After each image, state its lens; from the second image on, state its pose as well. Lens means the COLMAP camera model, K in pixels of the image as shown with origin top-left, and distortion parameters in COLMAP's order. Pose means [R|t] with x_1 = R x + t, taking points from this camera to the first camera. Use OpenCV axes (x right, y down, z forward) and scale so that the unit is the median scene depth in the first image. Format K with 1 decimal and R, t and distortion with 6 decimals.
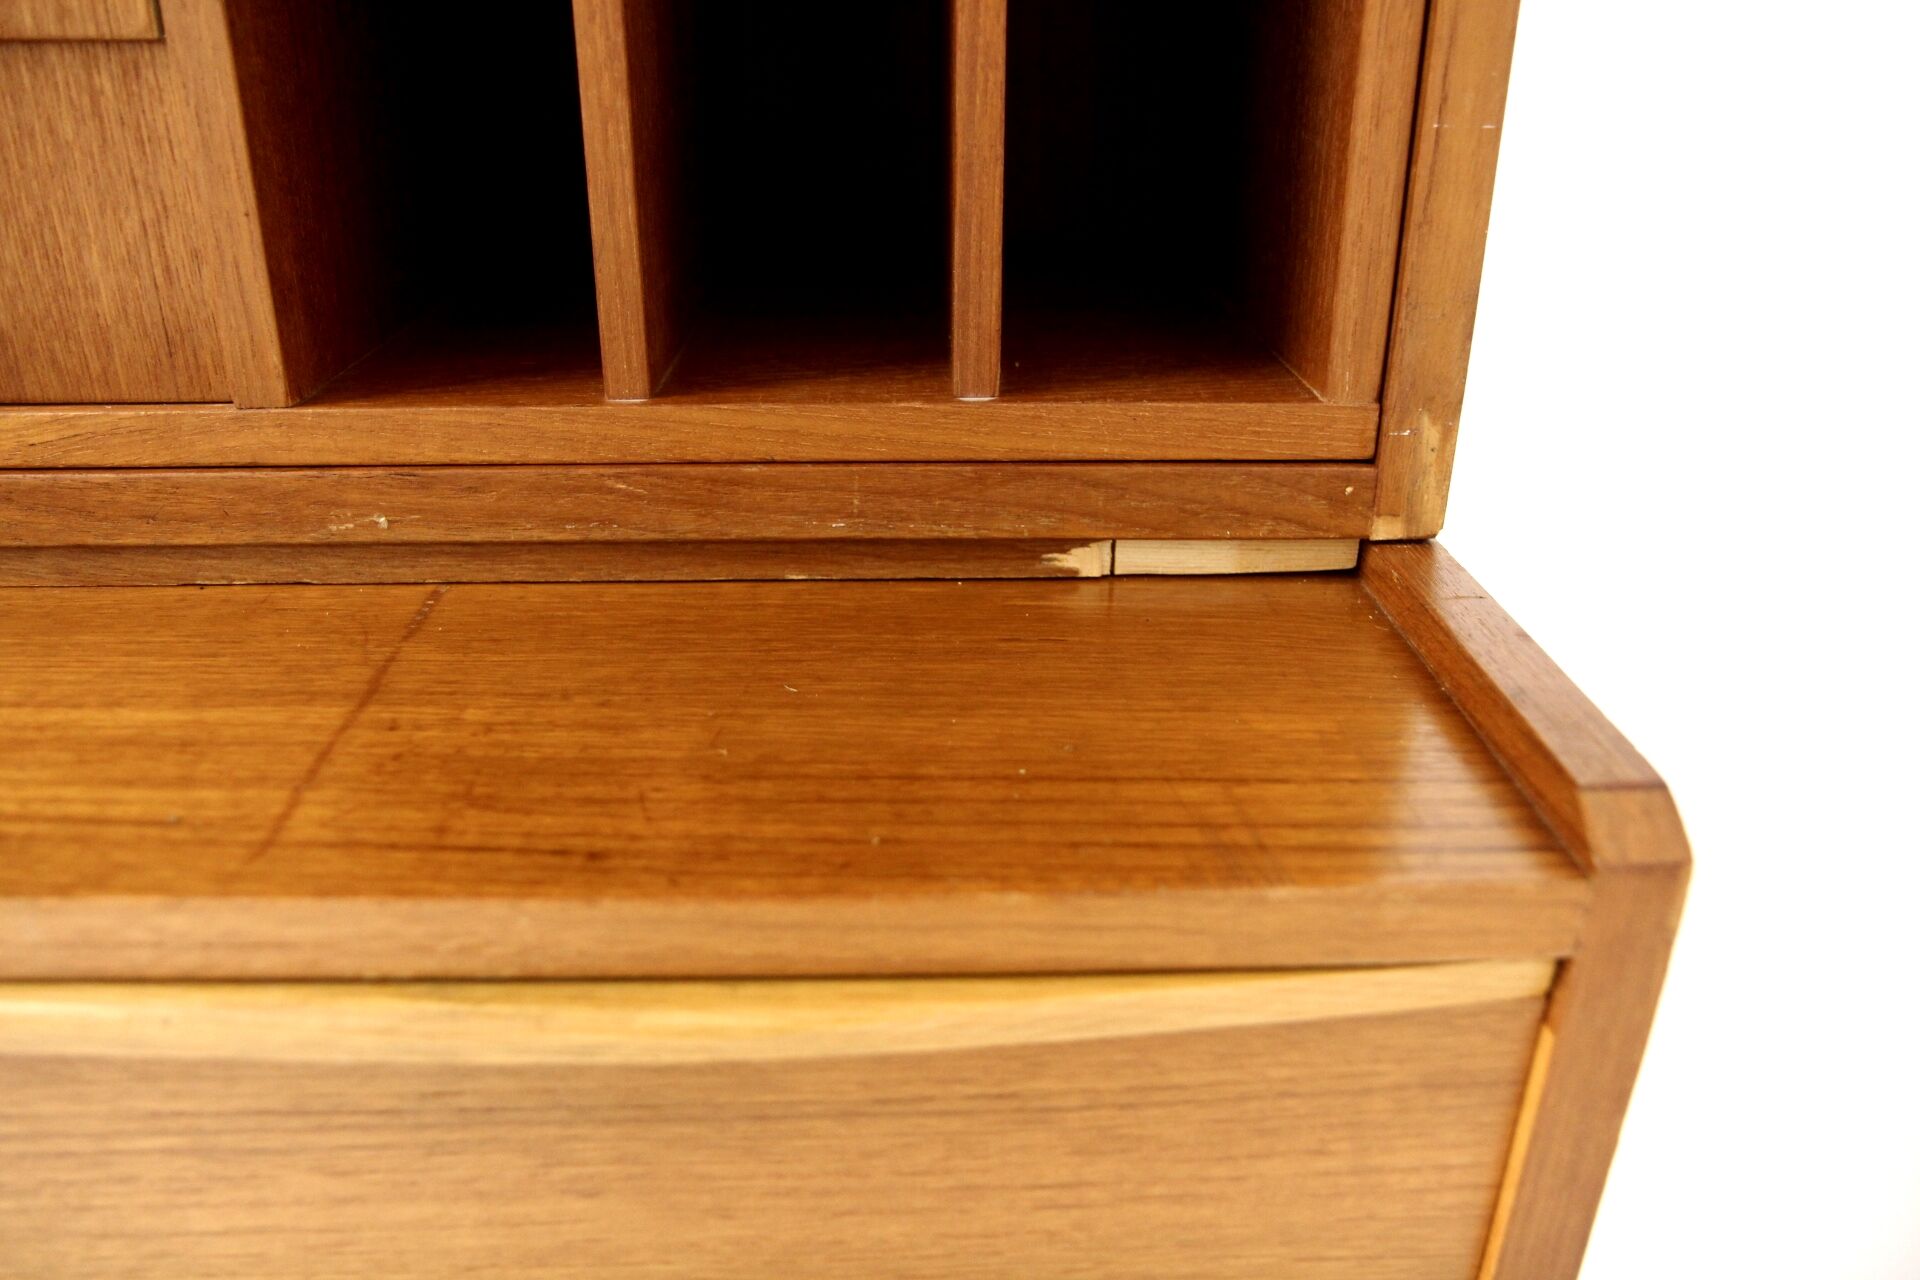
lens RADIAL K [[1477.5, 0, 965.0], [0, 1477.5, 625.2], [0, 0, 1]] dist [-0.077854, 0.002444]
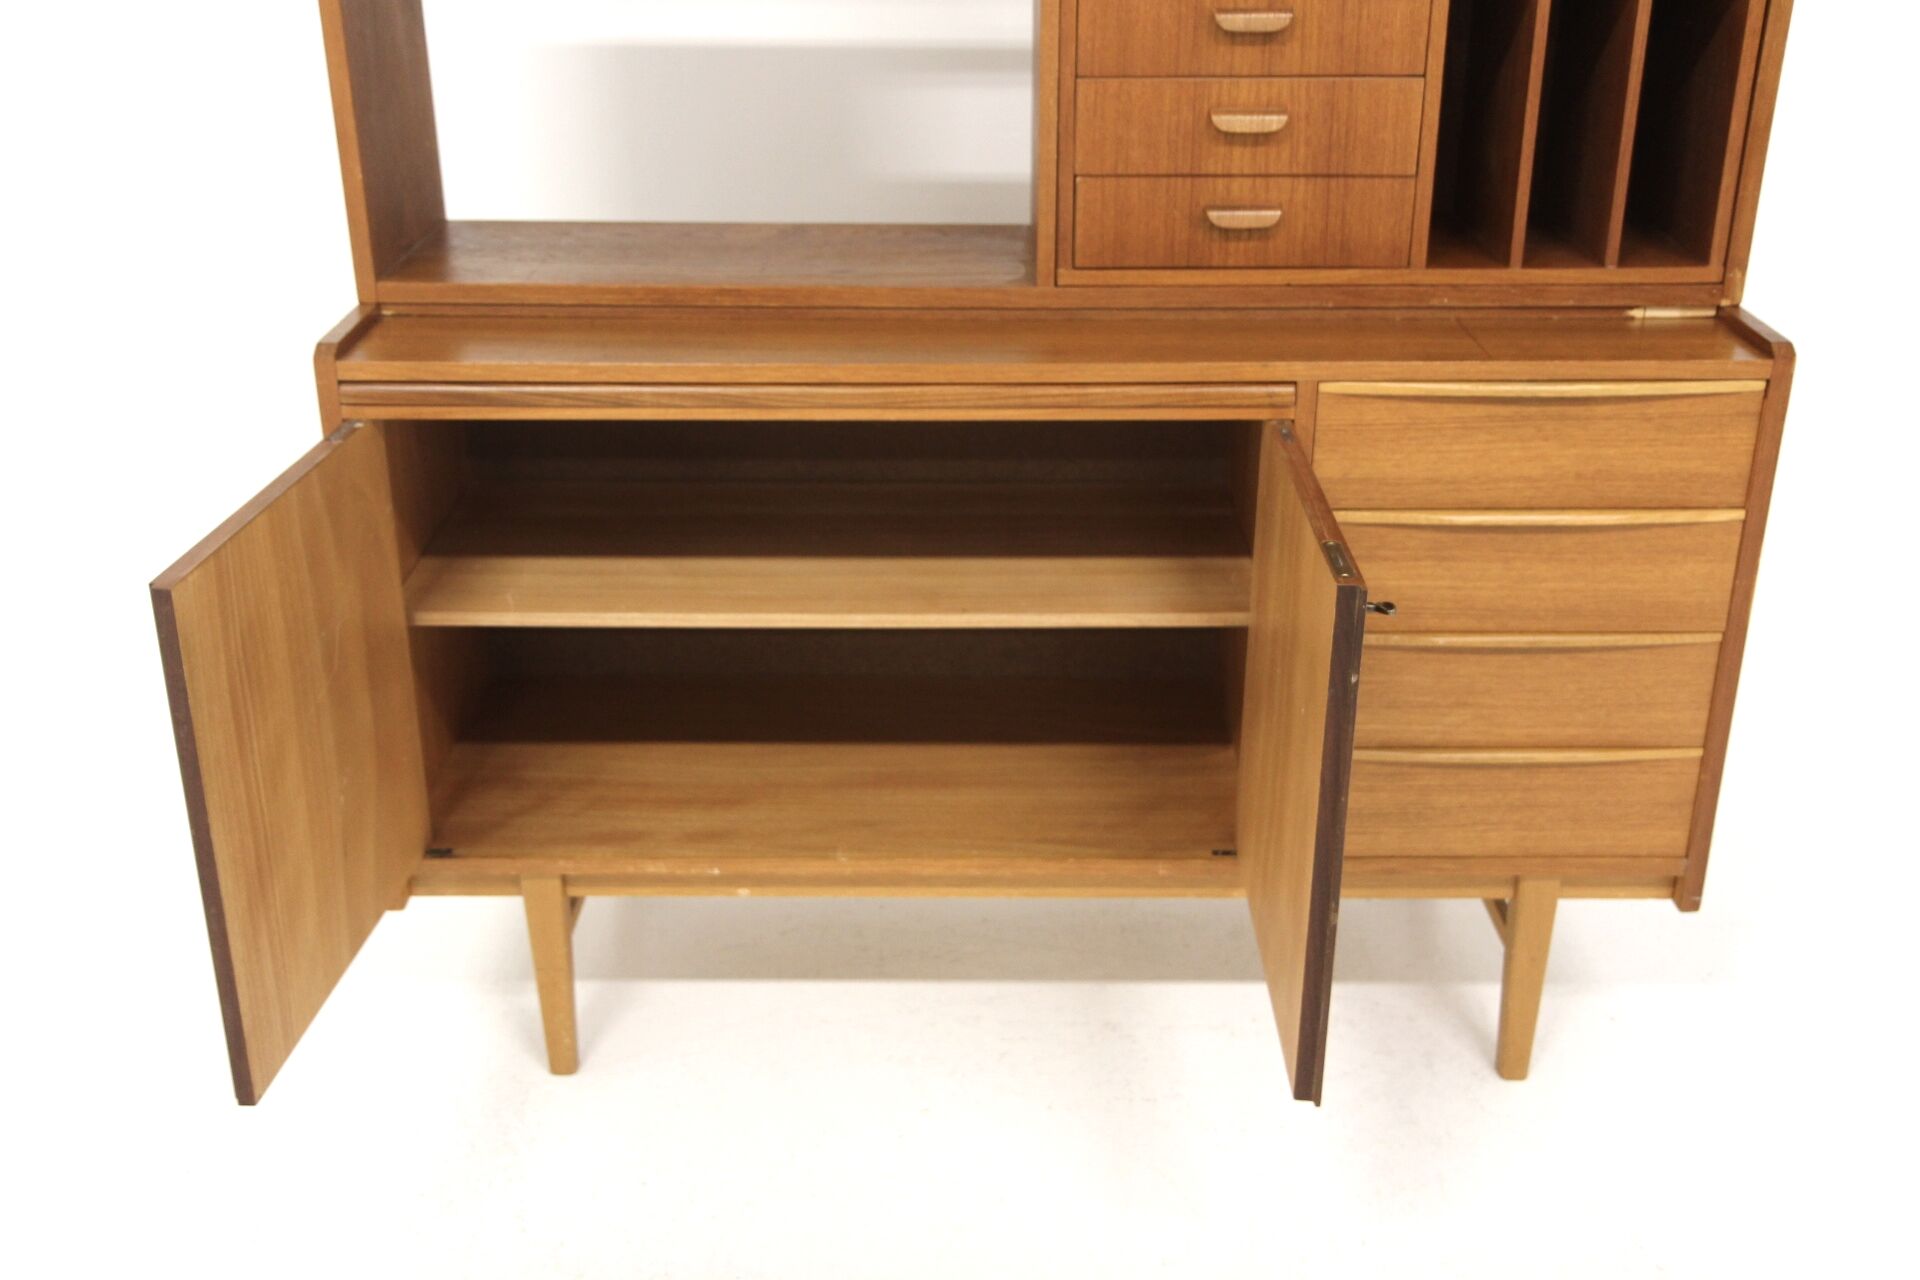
lens RADIAL K [[2021.5, 0, 945.5], [0, 2021.5, 649.0], [0, 0, 1]] dist [0.032686, 0.000000]
pose [[0.997969, 0.005705, -0.063451, -1.488239], [-0.005869, 0.999980, -0.002402, 0.925371], [0.063436, 0.002769, 0.997982, -4.682750]]
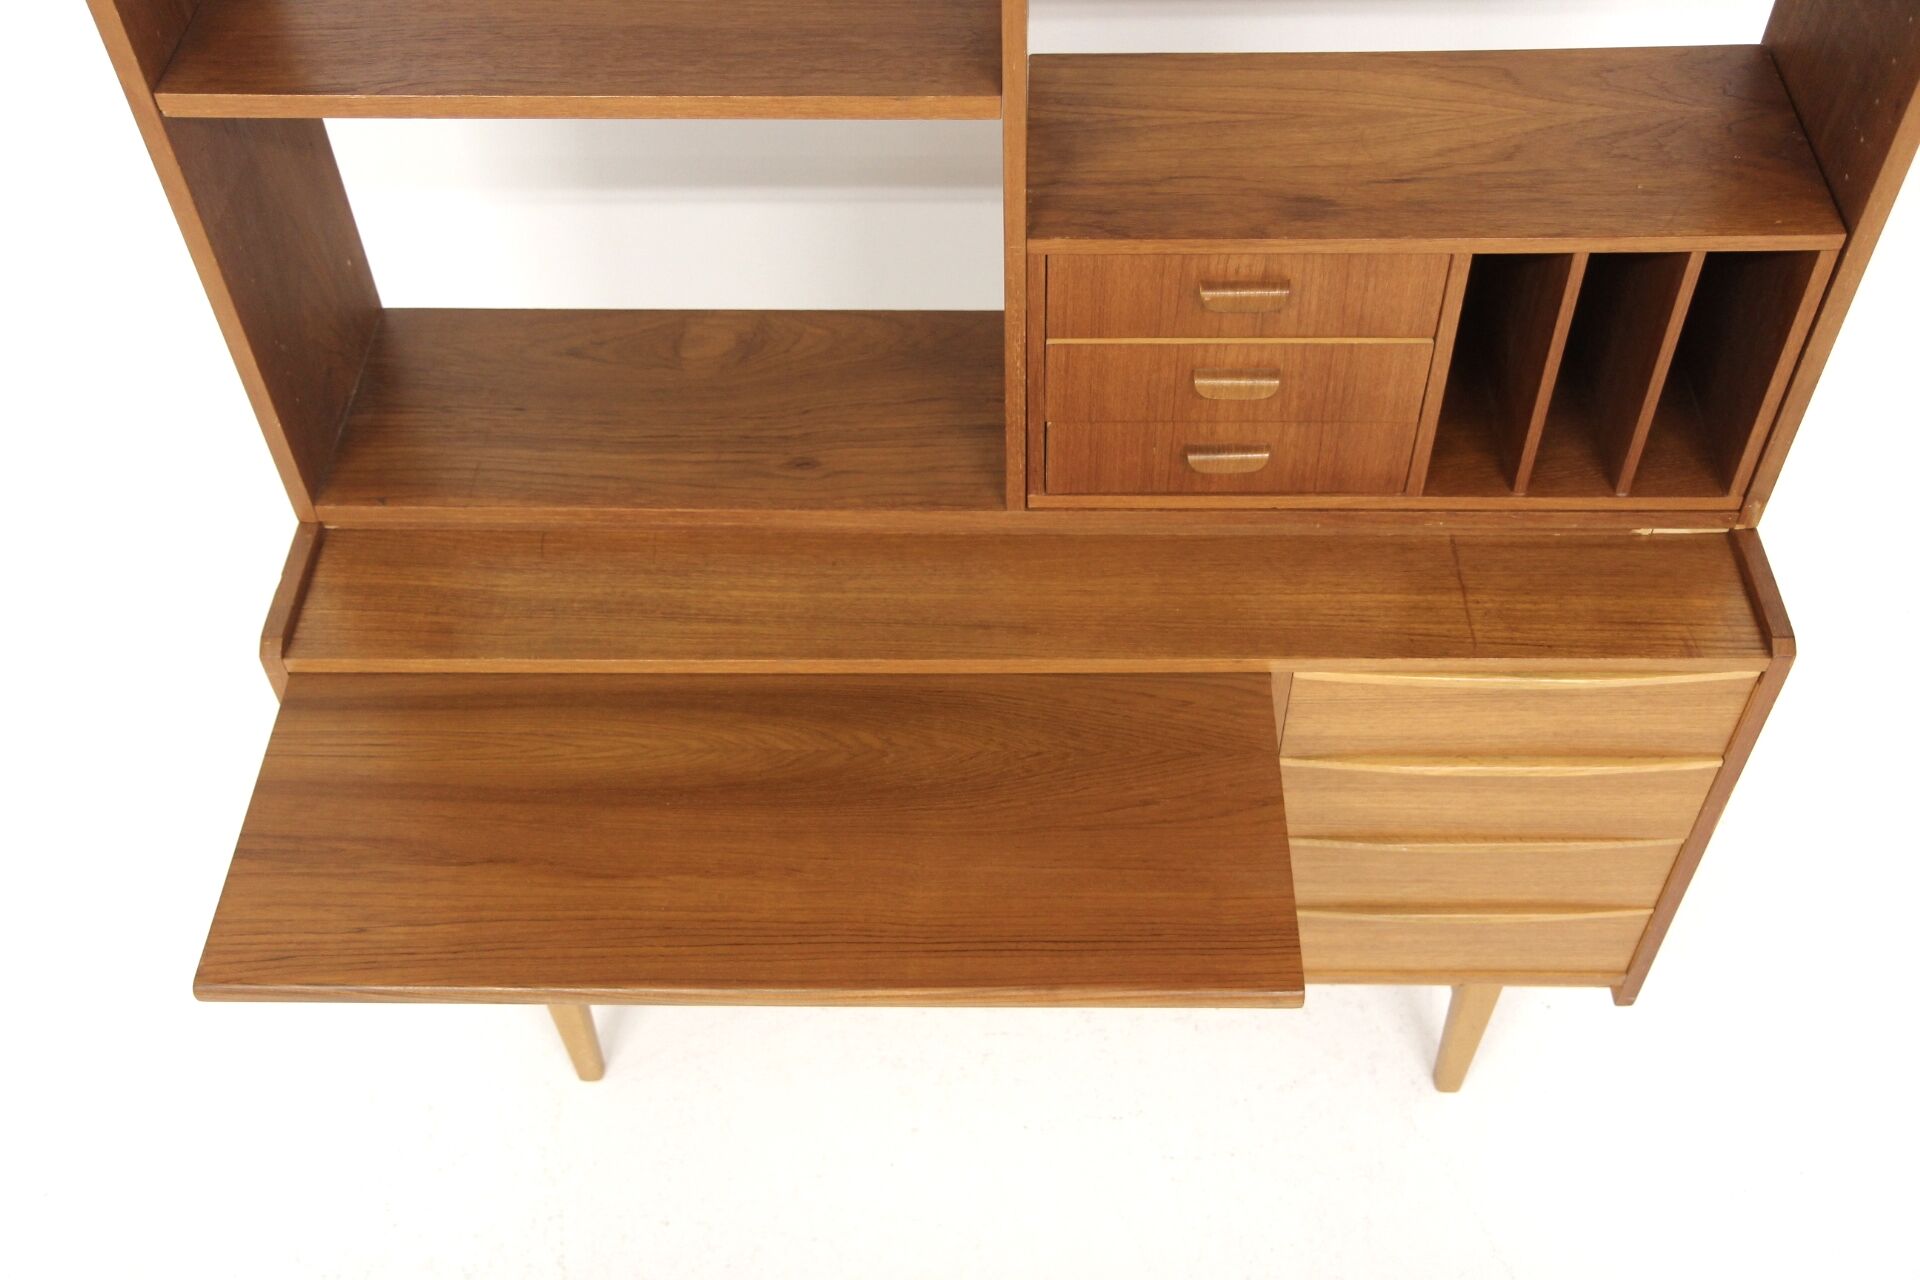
lens RADIAL K [[1940.9, 0, 939.4], [0, 1940.9, 639.1], [0, 0, 1]] dist [0.008400, 0.000000]
pose [[0.995667, 0.029269, -0.088261, -1.310438], [0.010655, 0.907008, 0.420979, -1.987681], [0.092375, -0.420096, 0.902766, -3.789781]]
